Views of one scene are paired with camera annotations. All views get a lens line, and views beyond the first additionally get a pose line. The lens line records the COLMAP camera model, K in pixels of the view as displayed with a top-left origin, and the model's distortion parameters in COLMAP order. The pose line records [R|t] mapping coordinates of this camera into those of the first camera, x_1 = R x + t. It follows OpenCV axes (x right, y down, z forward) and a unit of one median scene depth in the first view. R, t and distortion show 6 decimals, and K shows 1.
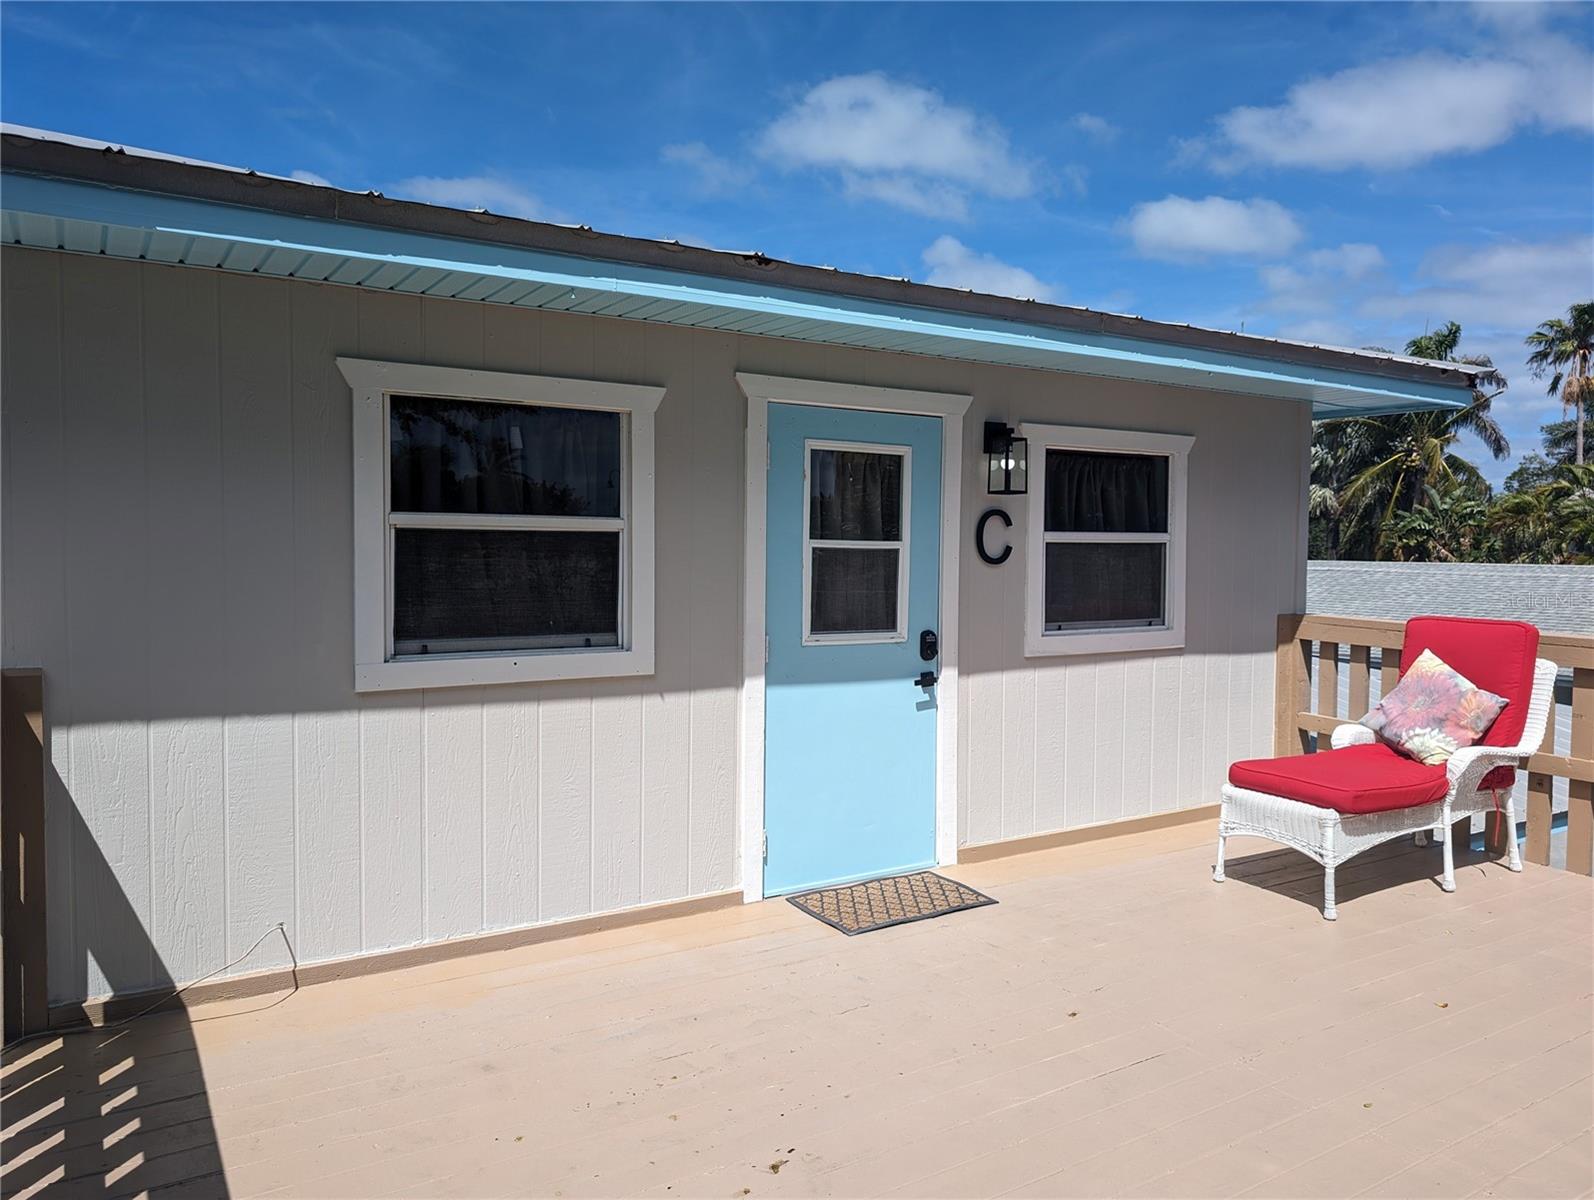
lens RADIAL K [[1182.7, 0, 799.5], [0, 1182.7, 588.6], [0, 0, 1]] dist [0.003889, -0.000300]
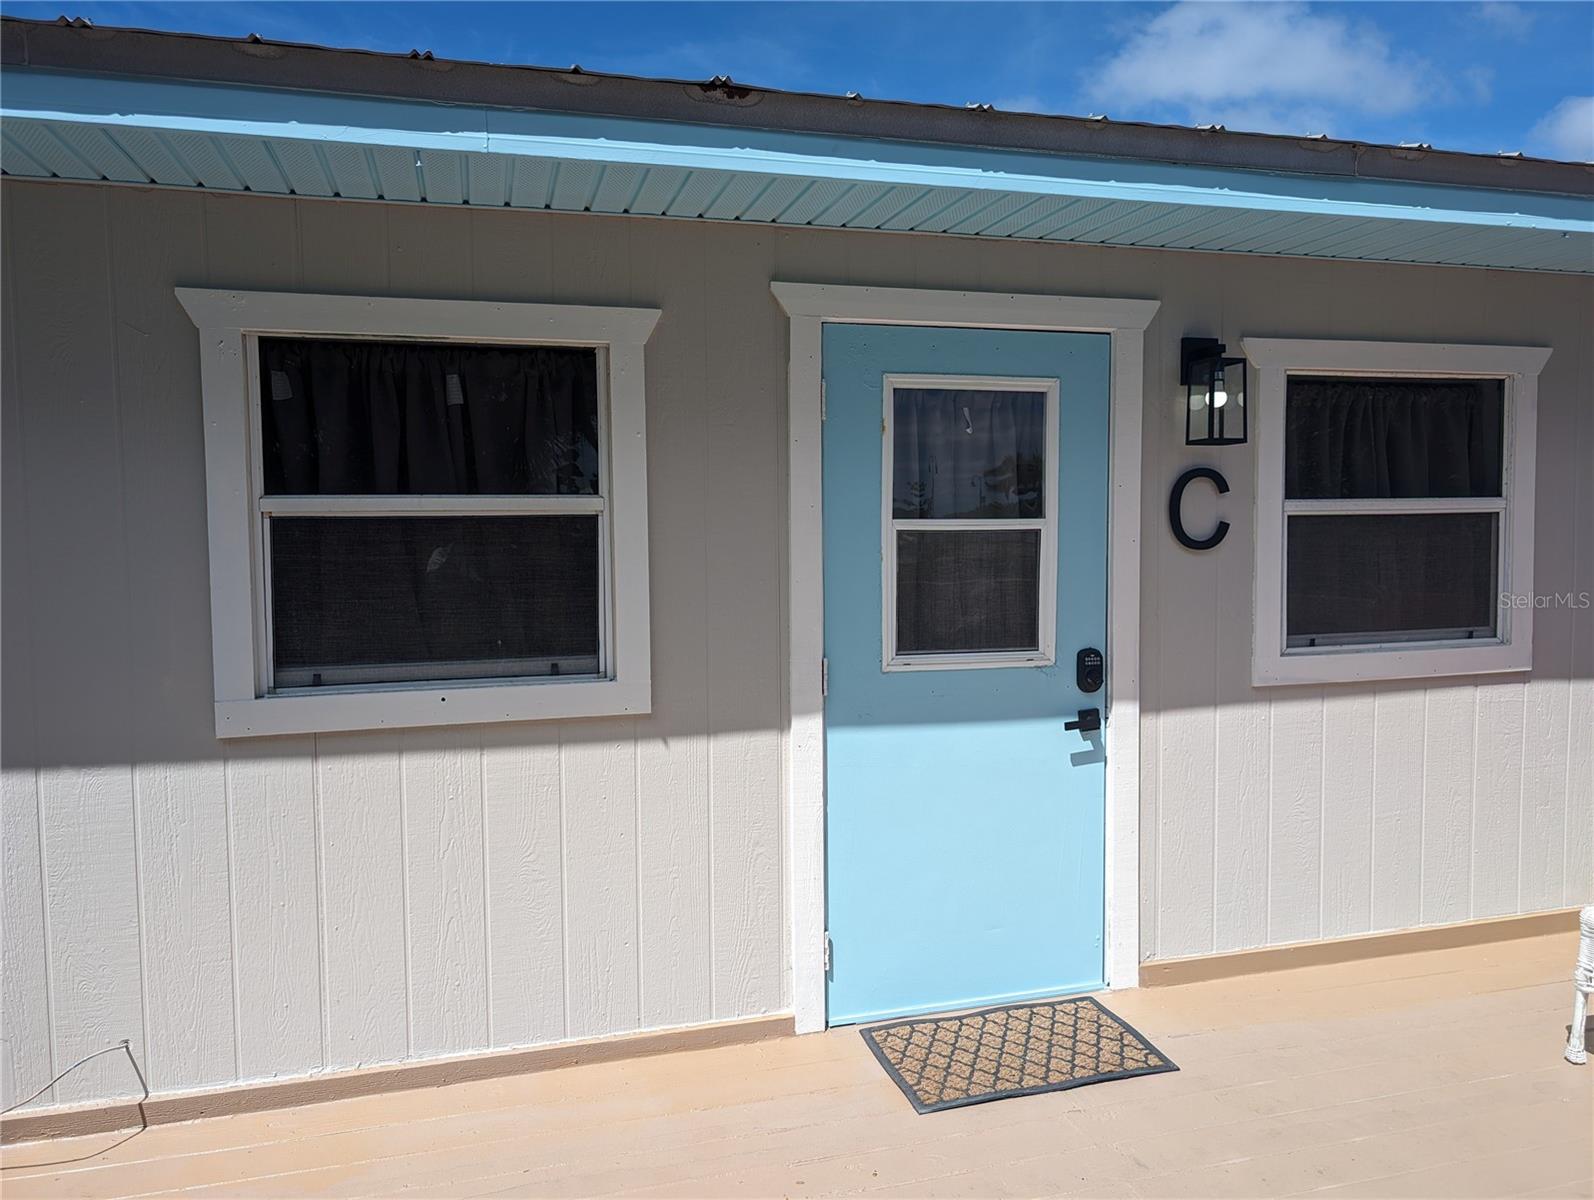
lens RADIAL K [[1182.7, 0, 799.5], [0, 1182.7, 588.6], [0, 0, 1]] dist [0.003889, -0.000300]
pose [[0.958230, 0.000764, -0.285997, 0.154941], [0.006581, 0.999673, 0.024718, -0.018486], [0.285923, -0.025567, 0.957912, 0.320226]]
